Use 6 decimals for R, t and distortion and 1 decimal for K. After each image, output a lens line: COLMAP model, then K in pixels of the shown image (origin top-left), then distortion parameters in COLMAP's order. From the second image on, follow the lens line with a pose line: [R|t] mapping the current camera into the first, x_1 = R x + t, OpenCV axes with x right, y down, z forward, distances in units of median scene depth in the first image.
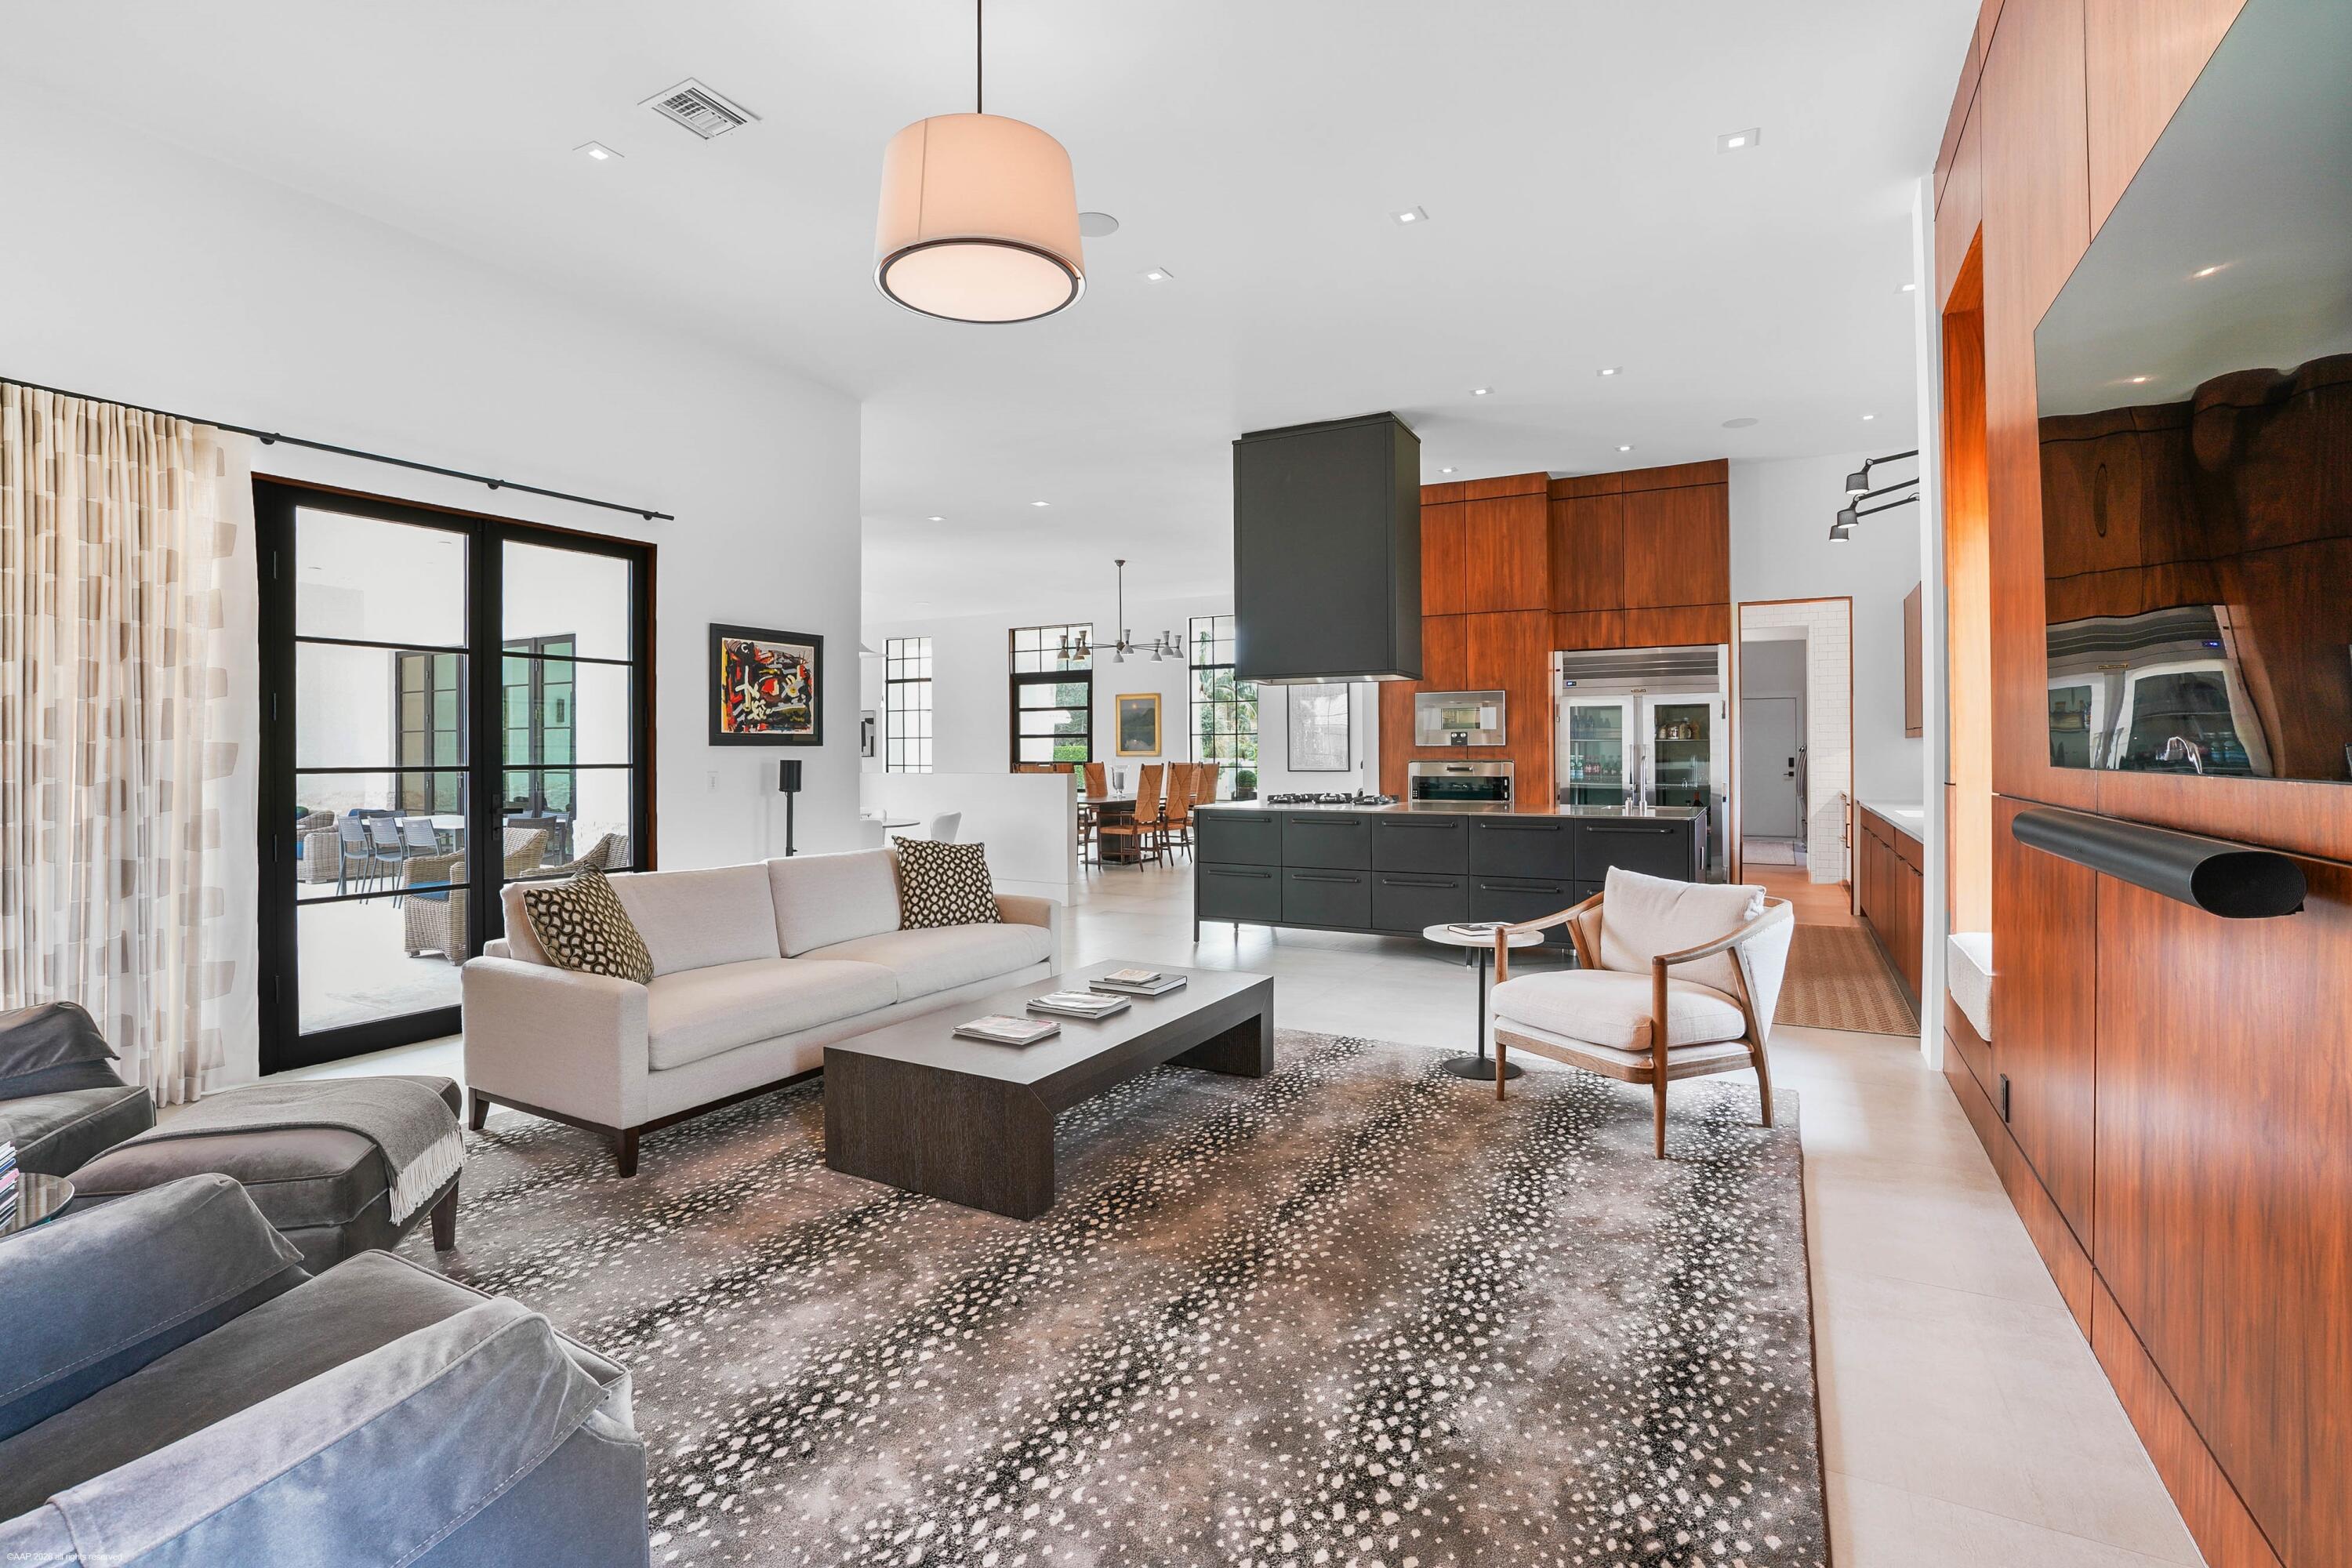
lens RADIAL K [[1072.0, 0, 1174.1], [0, 1072.0, 779.4], [0, 0, 1]] dist [-0.056053, 0.019165]
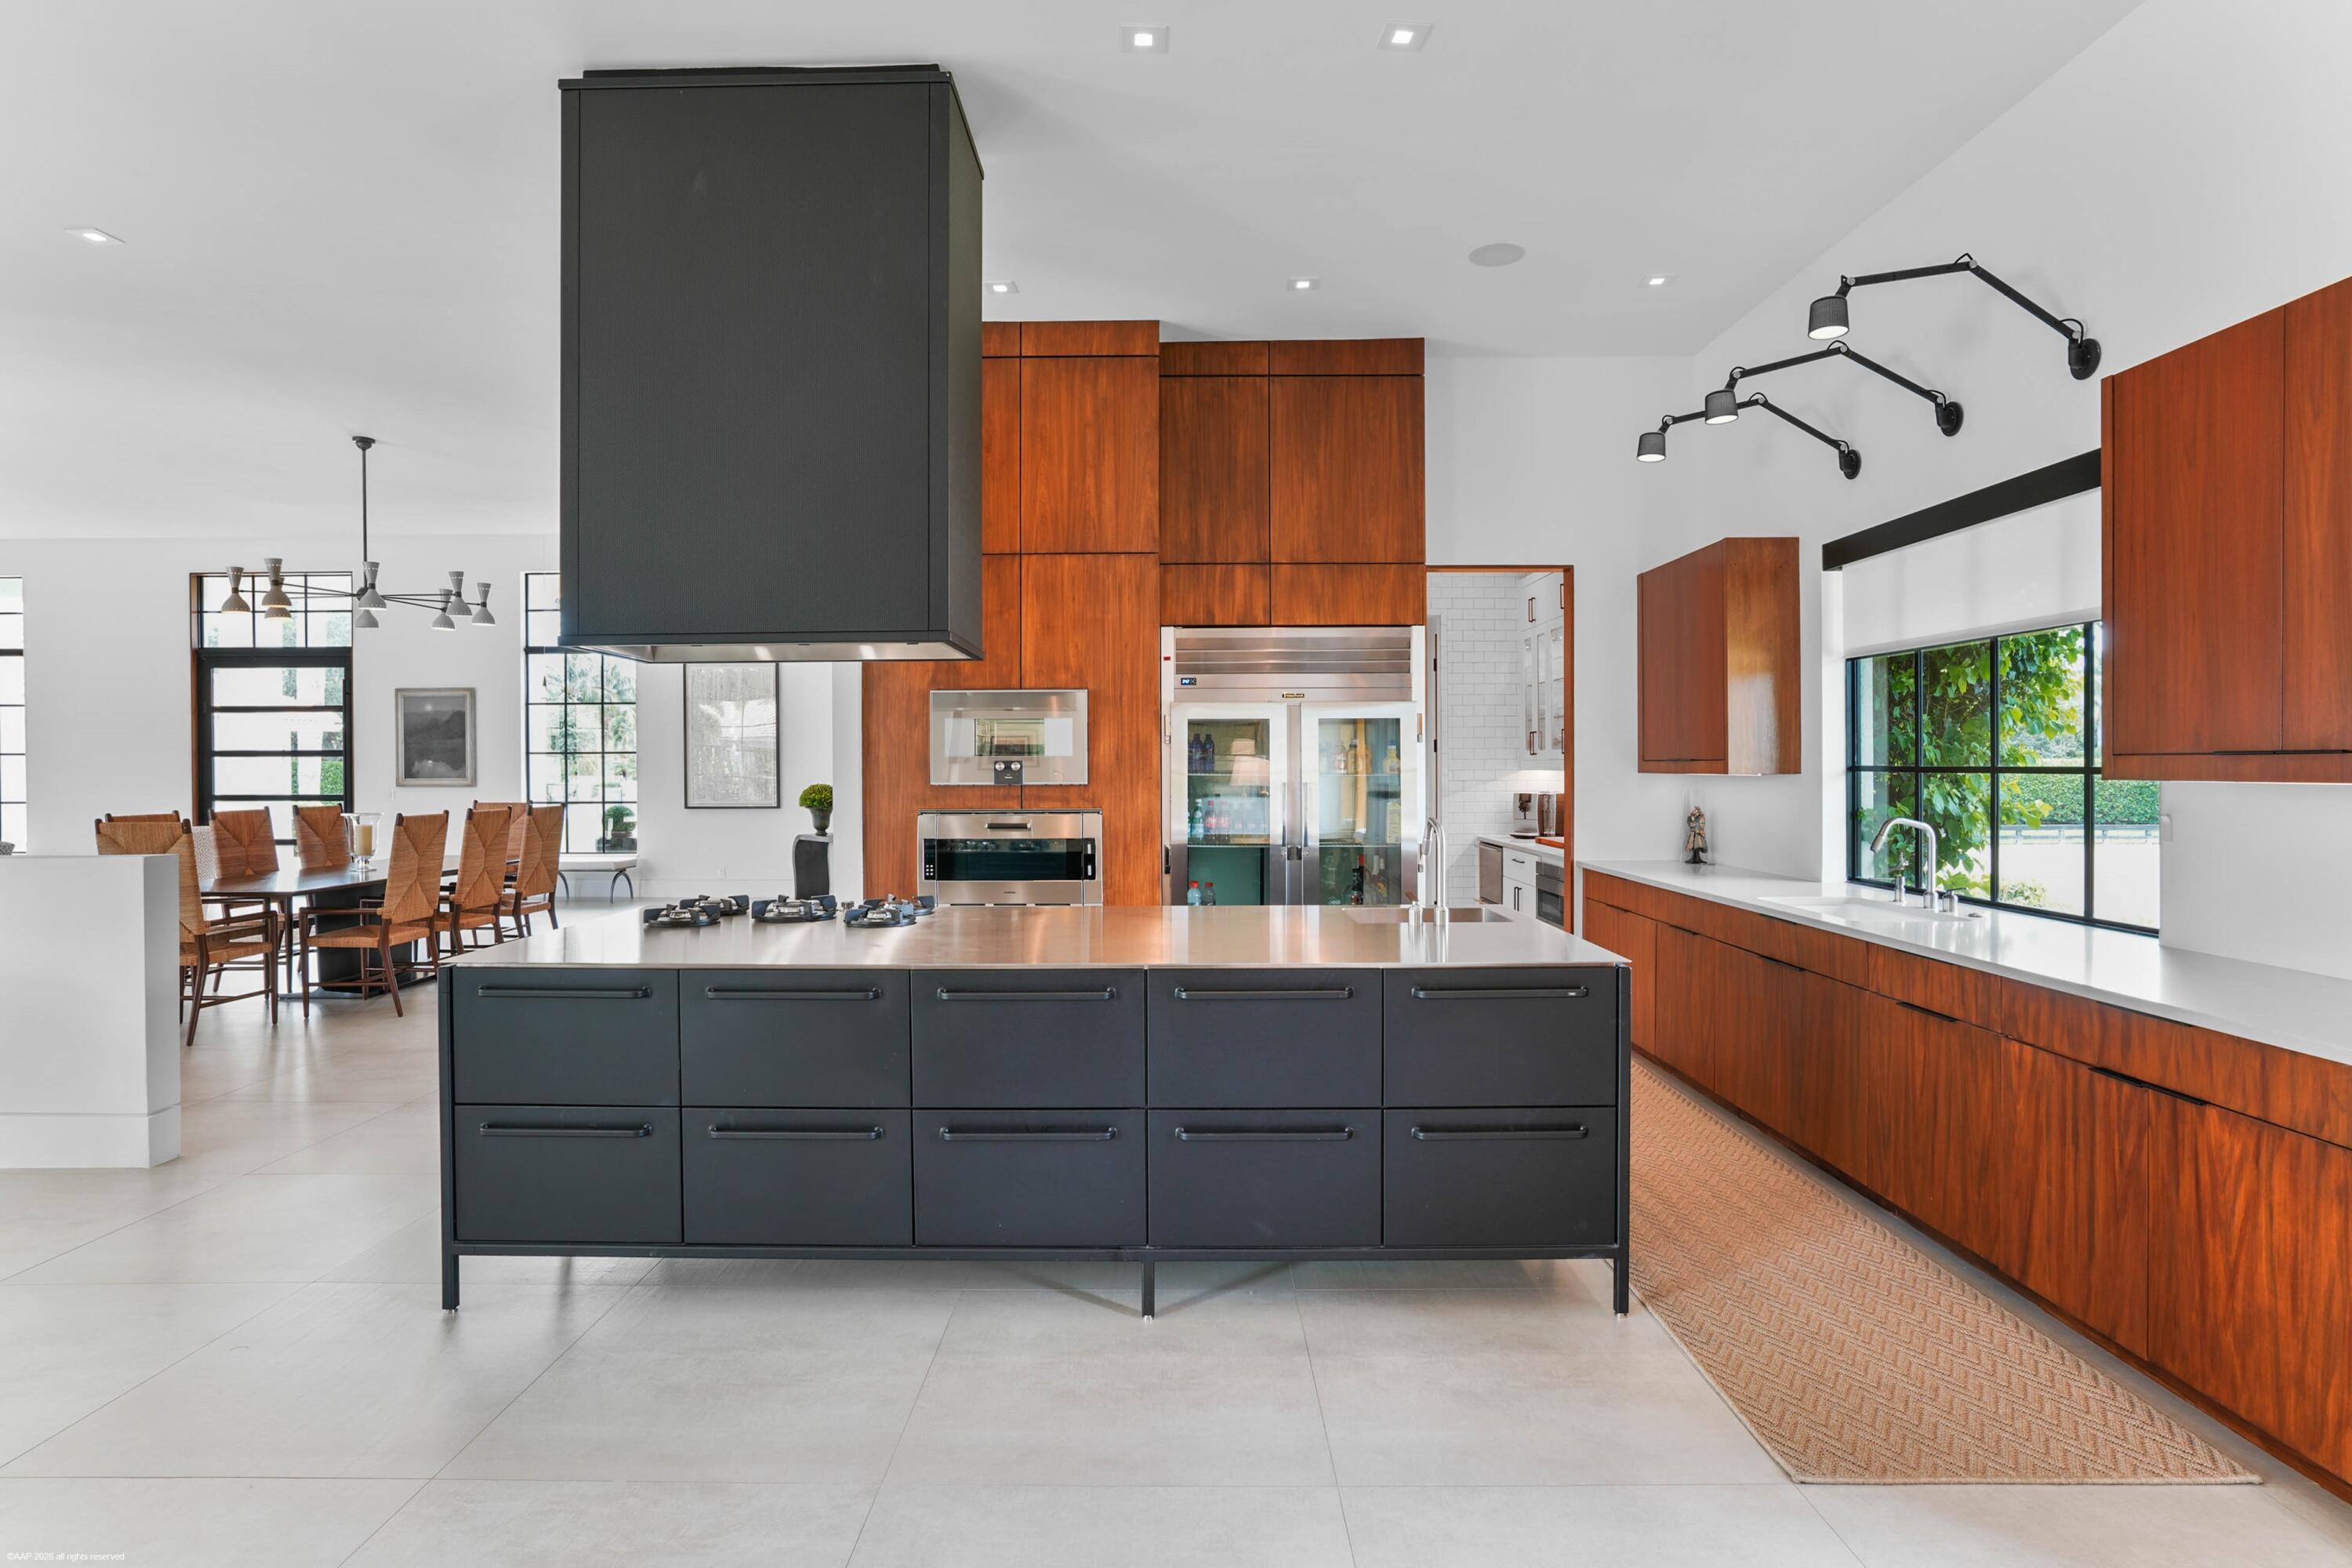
lens RADIAL K [[1191.4, 0, 1161.2], [0, 1191.4, 771.6], [0, 0, 1]] dist [-0.049850, 0.027171]
pose [[0.882721, -0.001731, 0.469895, 0.039401], [0.012104, 0.999745, -0.019056, -0.025154], [-0.469742, 0.022509, 0.882517, 0.394798]]
